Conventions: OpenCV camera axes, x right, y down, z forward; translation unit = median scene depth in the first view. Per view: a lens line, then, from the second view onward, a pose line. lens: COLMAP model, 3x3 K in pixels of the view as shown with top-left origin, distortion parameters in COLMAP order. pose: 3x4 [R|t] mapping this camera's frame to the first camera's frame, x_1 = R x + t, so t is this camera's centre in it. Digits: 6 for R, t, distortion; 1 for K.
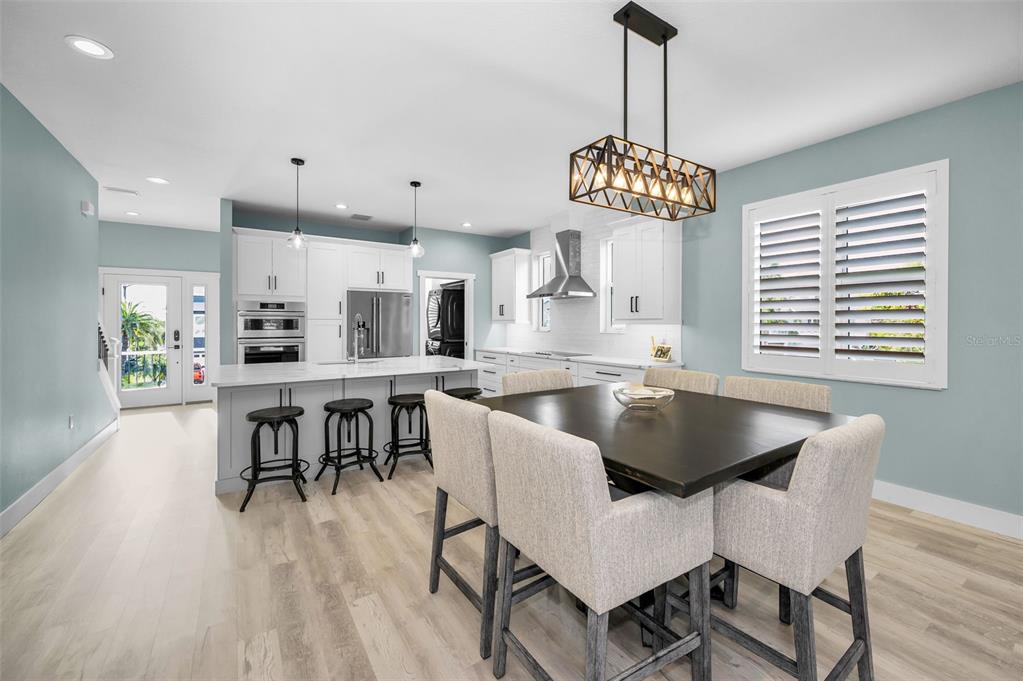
lens RADIAL K [[414.4, 0, 510.4], [0, 414.4, 324.3], [0, 0, 1]] dist [0.000160, 0.000108]
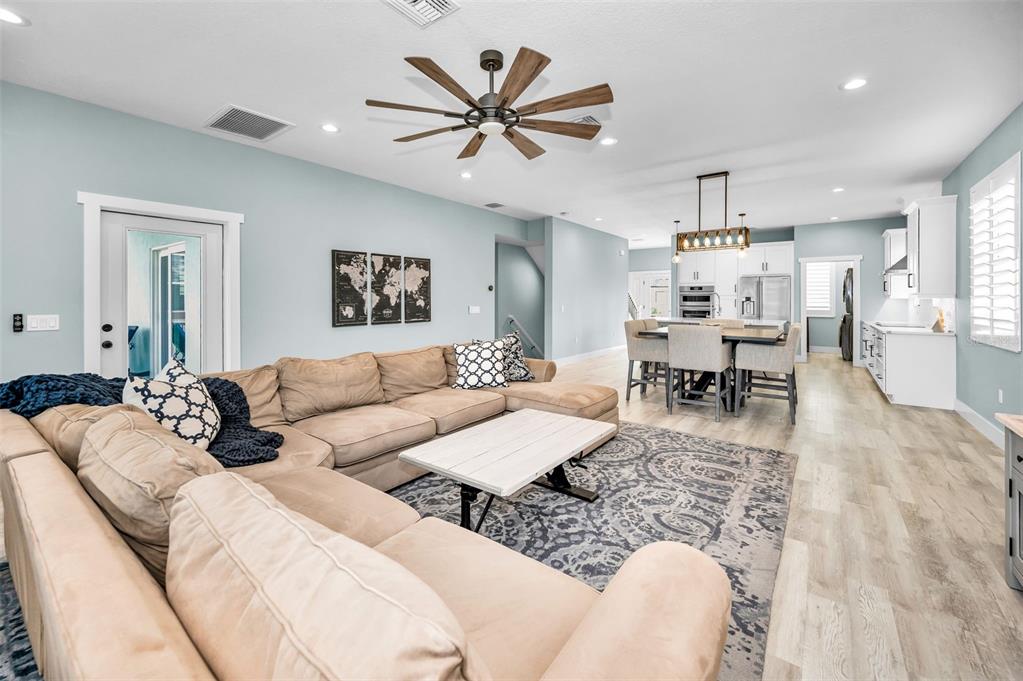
lens RADIAL K [[418.5, 0, 510.1], [0, 418.5, 301.7], [0, 0, 1]] dist [0.000417, 0.000033]
pose [[0.336673, 0.006937, -0.941596, 0.795250], [-0.008915, 0.999952, 0.004179, 0.011895], [0.941579, 0.006987, 0.336719, -0.347398]]
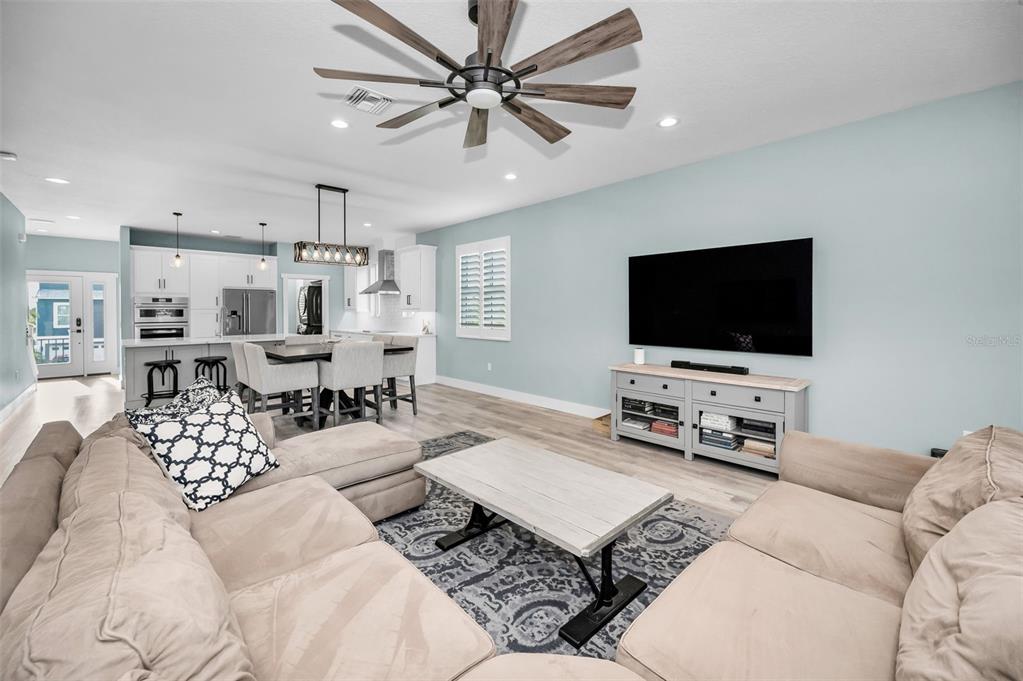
lens RADIAL K [[411.8, 0, 517.1], [0, 411.8, 315.2], [0, 0, 1]] dist [-0.001117, 0.000115]
pose [[0.983724, -0.005937, 0.179586, 0.334825], [0.004769, 0.999965, 0.006934, 0.003202], [-0.179621, -0.005964, 0.983718, -0.551241]]
